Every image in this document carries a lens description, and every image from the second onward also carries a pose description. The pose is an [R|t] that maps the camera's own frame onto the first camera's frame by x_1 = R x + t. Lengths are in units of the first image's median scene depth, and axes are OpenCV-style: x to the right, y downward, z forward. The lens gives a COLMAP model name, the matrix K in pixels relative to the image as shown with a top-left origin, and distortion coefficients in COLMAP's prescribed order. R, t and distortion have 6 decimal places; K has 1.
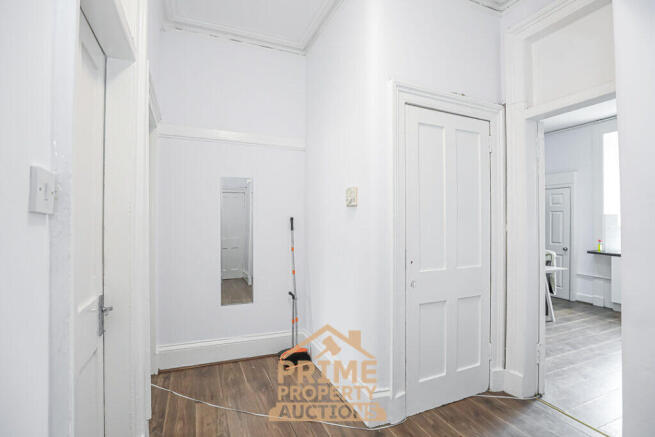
lens RADIAL K [[302.5, 0, 327.5], [0, 302.5, 218.5], [0, 0, 1]] dist [-0.018946, 0.000453]
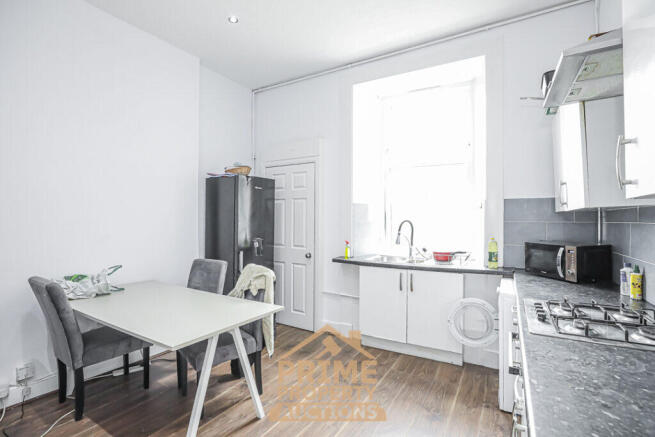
lens RADIAL K [[302.5, 0, 327.5], [0, 302.5, 218.5], [0, 0, 1]] dist [-0.018946, 0.000453]
pose [[0.812752, 0.000912, 0.582609, 0.462087], [-0.006752, 0.999946, 0.007855, 0.015302], [-0.582571, -0.010318, 0.812715, 0.454545]]
